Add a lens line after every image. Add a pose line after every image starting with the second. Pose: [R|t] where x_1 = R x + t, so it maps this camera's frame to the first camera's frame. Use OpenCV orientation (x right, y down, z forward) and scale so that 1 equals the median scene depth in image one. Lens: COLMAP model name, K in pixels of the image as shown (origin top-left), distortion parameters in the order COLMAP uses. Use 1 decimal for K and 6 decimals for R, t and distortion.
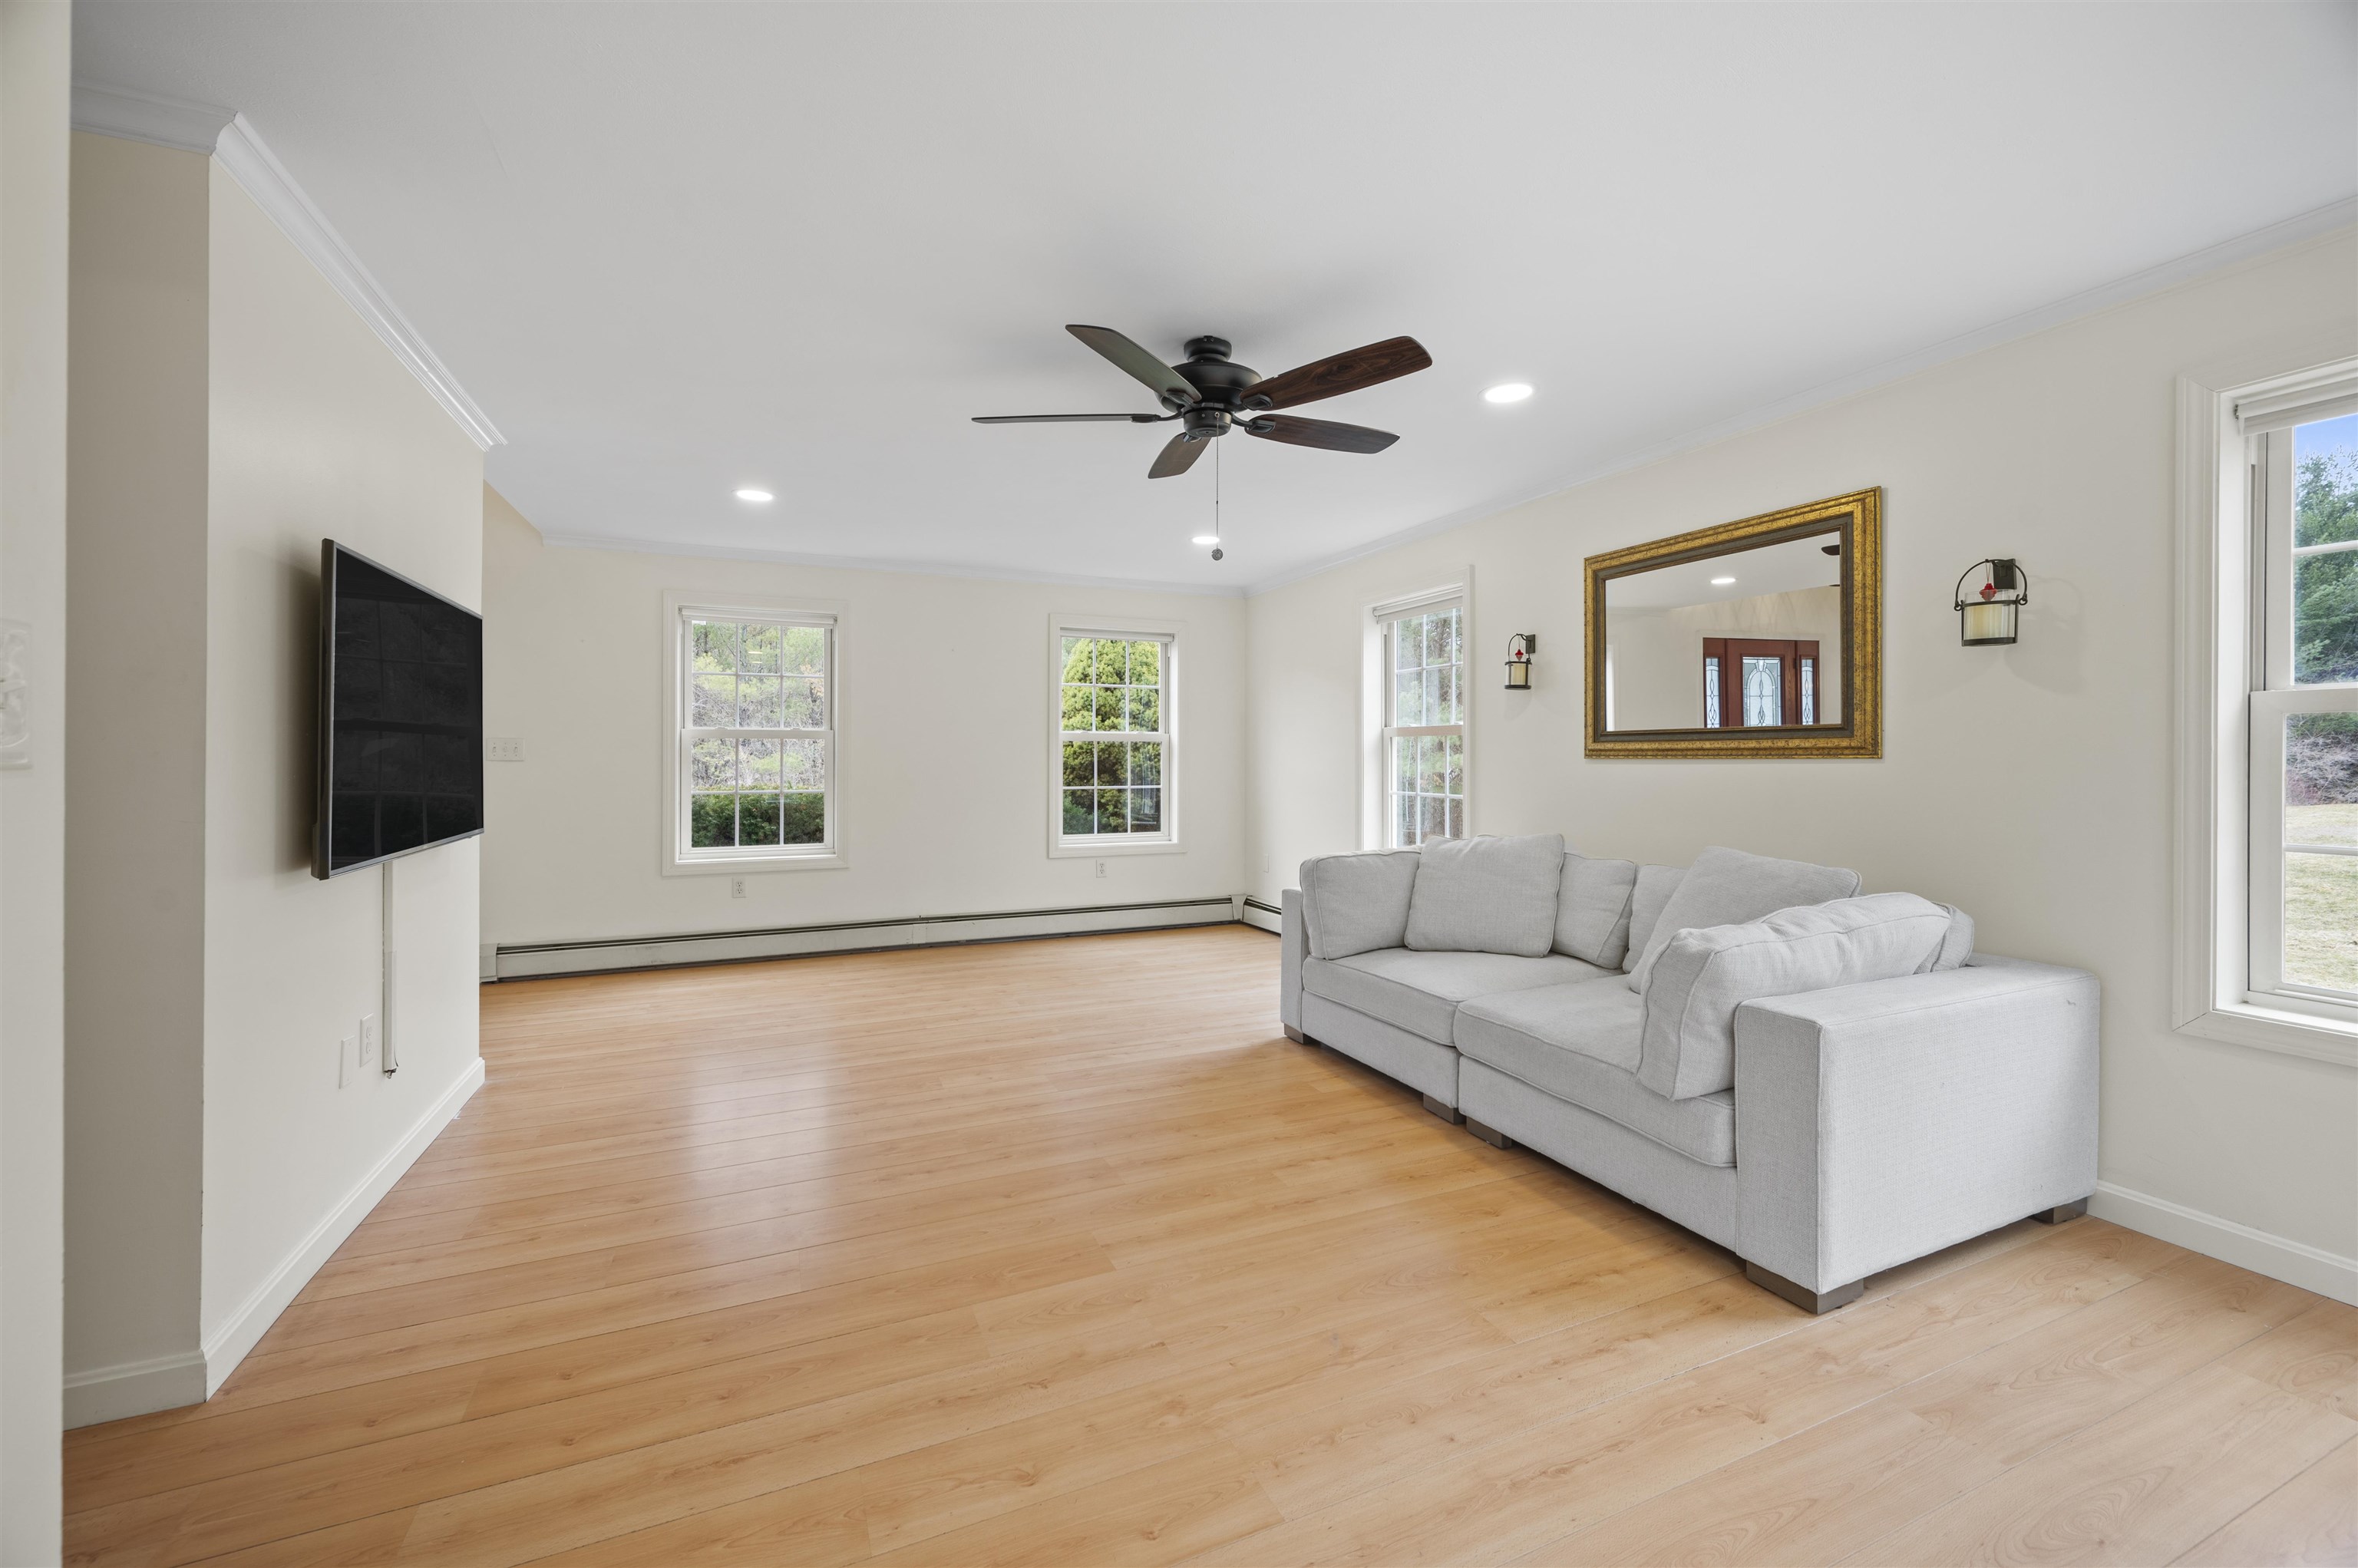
lens RADIAL K [[958.1, 0, 1175.0], [0, 958.1, 748.9], [0, 0, 1]] dist [0.003290, -0.001172]
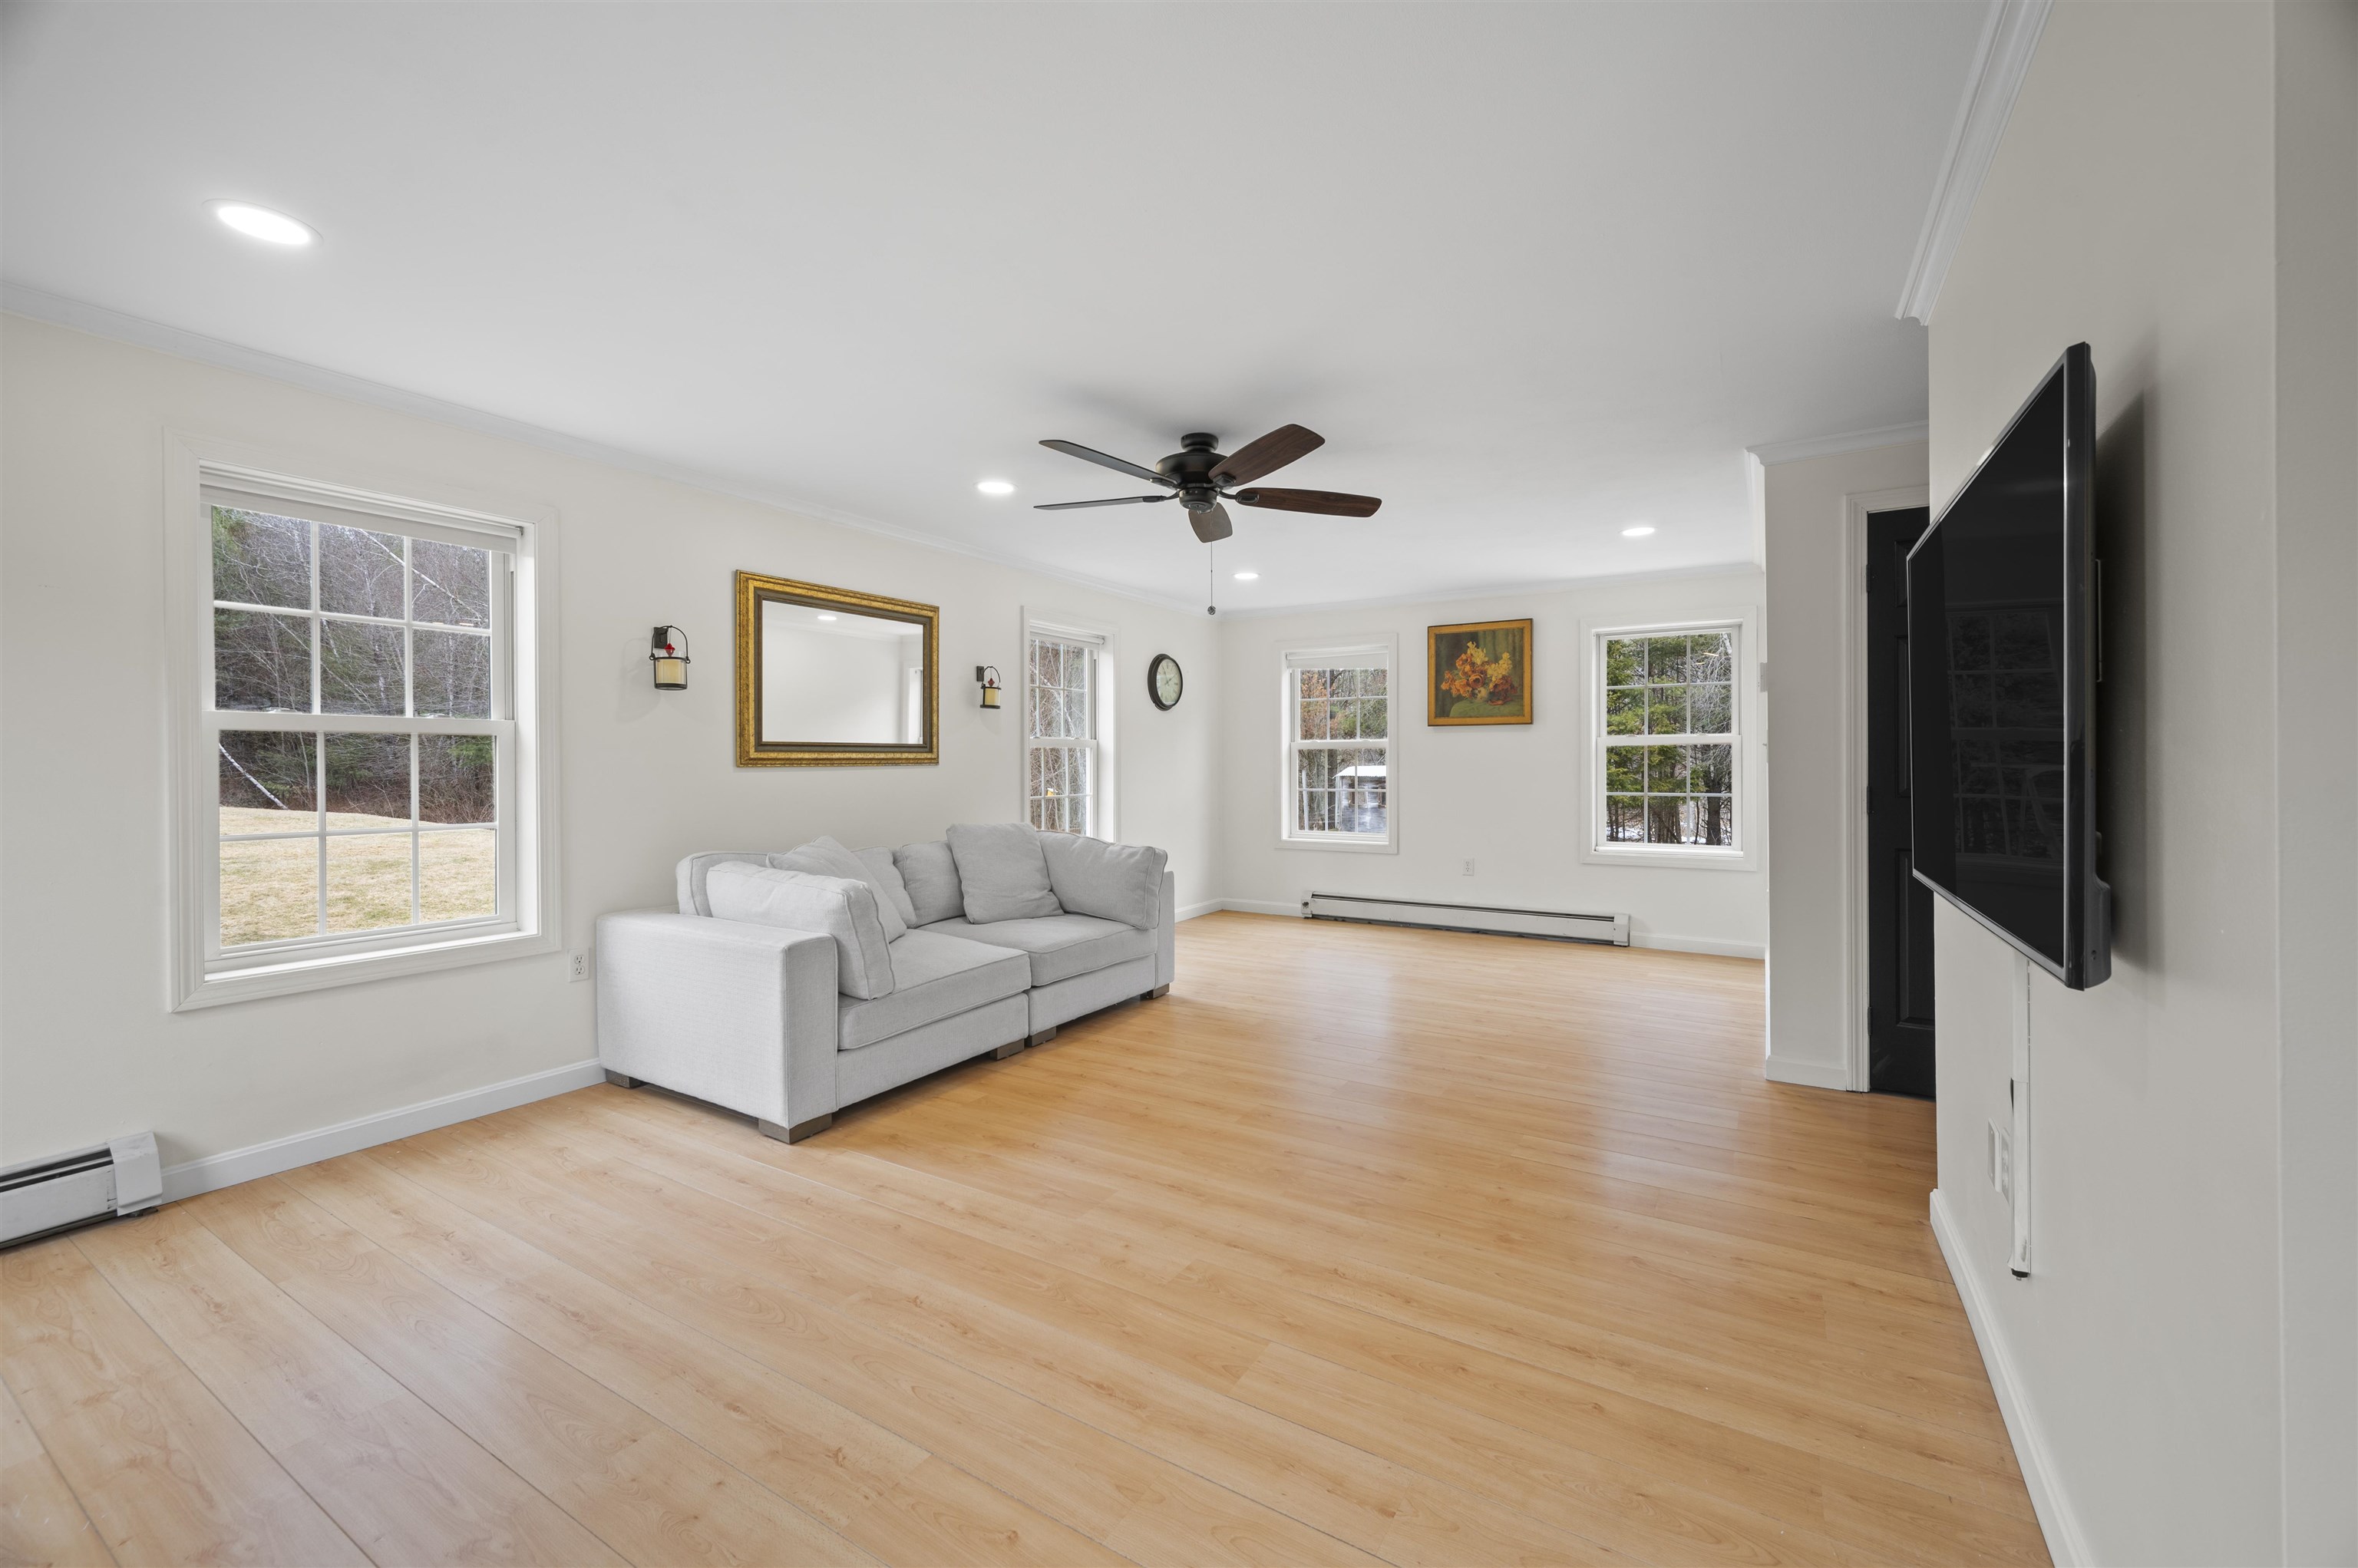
lens RADIAL K [[958.1, 0, 1182.7], [0, 958.1, 780.0], [0, 0, 1]] dist [0.003290, -0.001172]
pose [[-0.579304, -0.014346, 0.814985, -0.816210], [-0.000109, 0.999846, 0.017523, 0.005817], [-0.815111, 0.010063, -0.579217, 1.459047]]
